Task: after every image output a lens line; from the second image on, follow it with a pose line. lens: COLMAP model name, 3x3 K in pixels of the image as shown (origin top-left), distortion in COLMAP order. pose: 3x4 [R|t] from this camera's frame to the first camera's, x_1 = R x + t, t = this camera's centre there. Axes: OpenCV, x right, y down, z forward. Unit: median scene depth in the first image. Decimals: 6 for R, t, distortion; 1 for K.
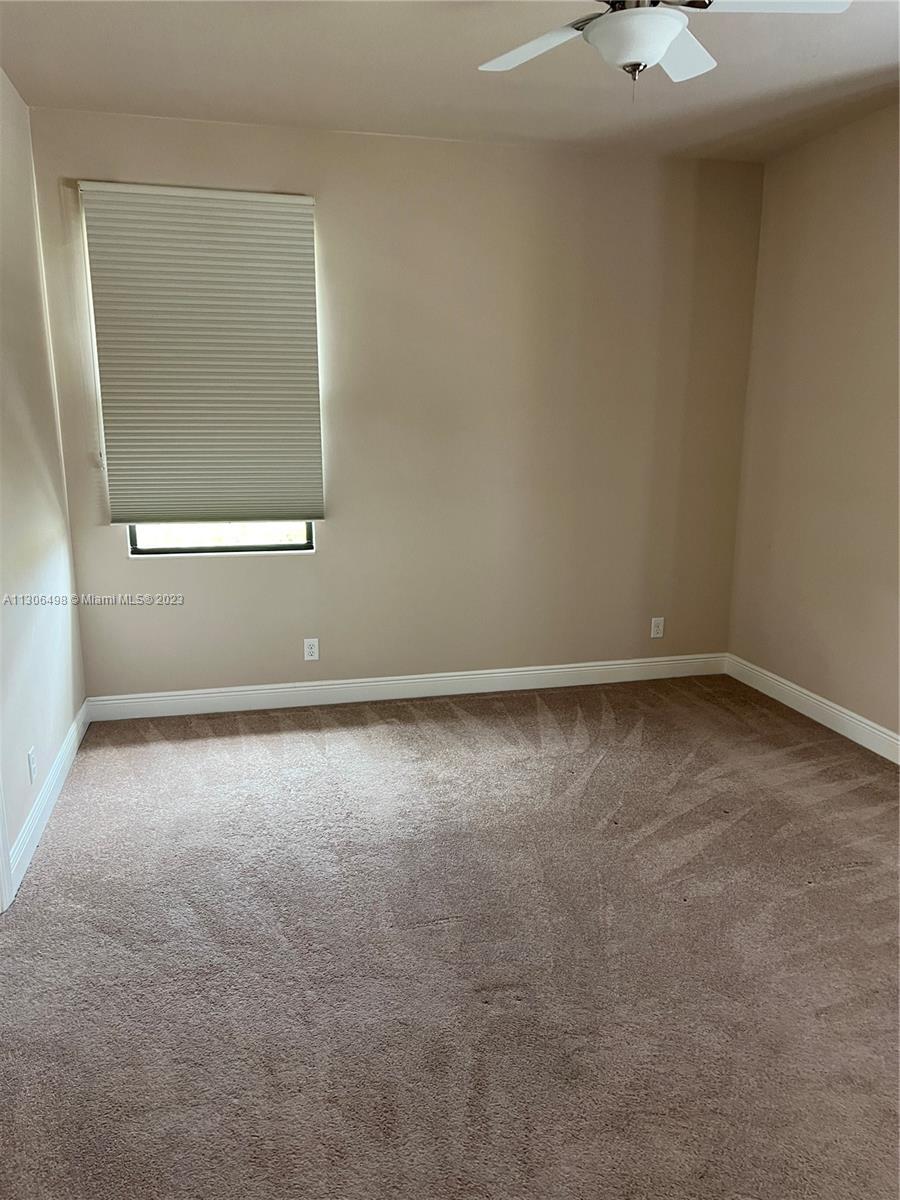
lens RADIAL K [[910.5, 0, 457.1], [0, 910.5, 601.3], [0, 0, 1]] dist [0.030620, -0.034260]
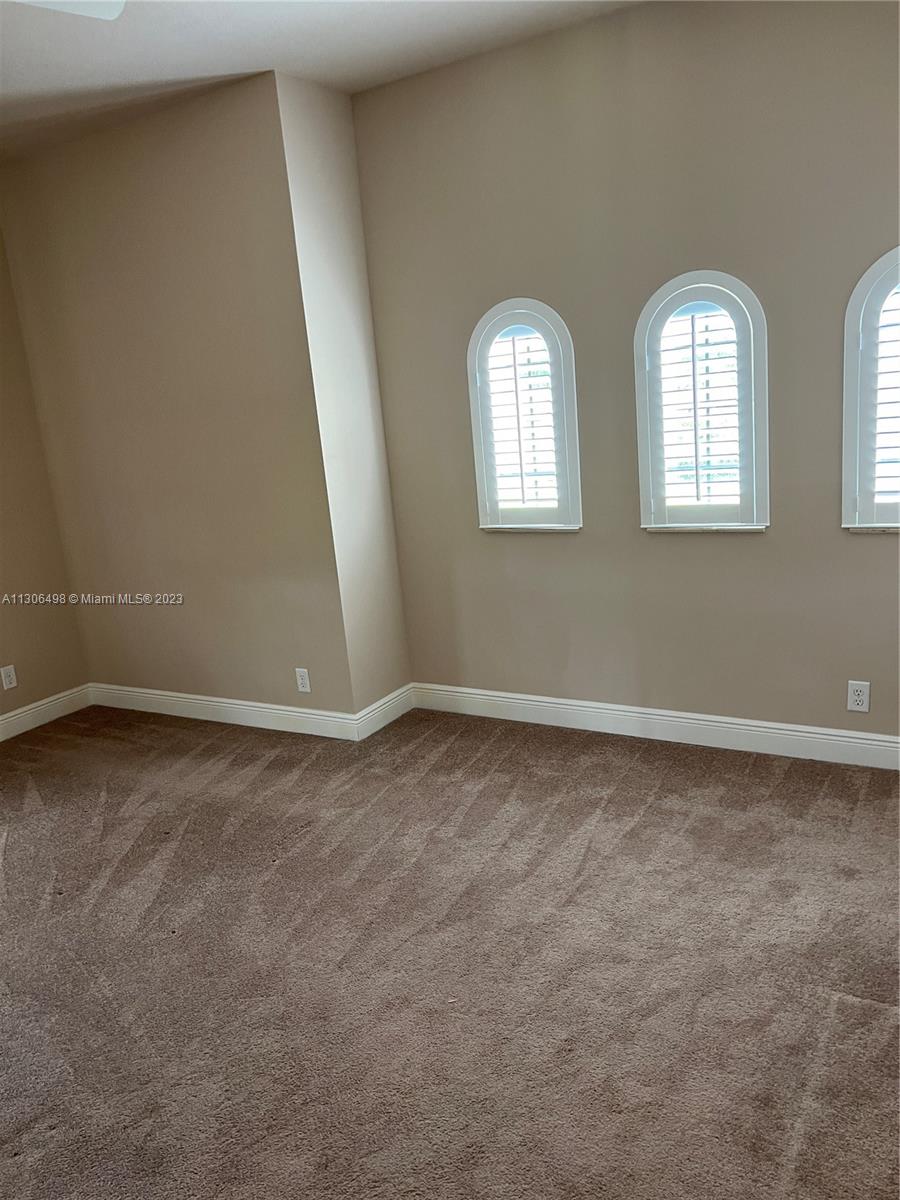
lens RADIAL K [[910.5, 0, 457.5], [0, 910.5, 599.1], [0, 0, 1]] dist [0.030620, -0.034260]
pose [[0.706846, -0.225647, 0.670412, -0.096596], [0.242071, 0.967695, 0.070480, -0.004521], [-0.664658, 0.112469, 0.738634, 0.056694]]
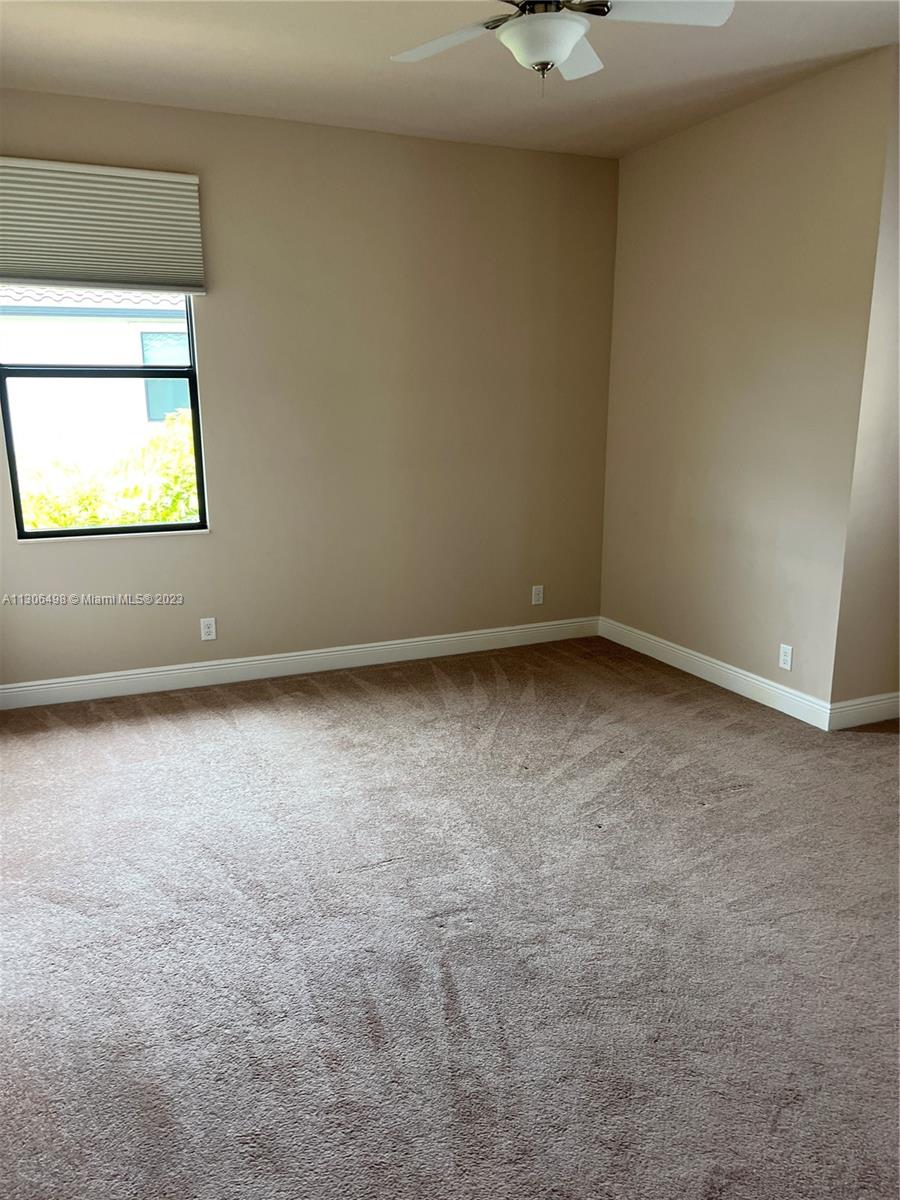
lens RADIAL K [[910.5, 0, 453.9], [0, 910.5, 597.9], [0, 0, 1]] dist [0.030620, -0.034260]
pose [[0.985757, -0.043225, 0.162525, -0.086306], [0.041997, 0.999057, 0.010982, 0.029329], [-0.162847, -0.004000, 0.986643, -0.053019]]
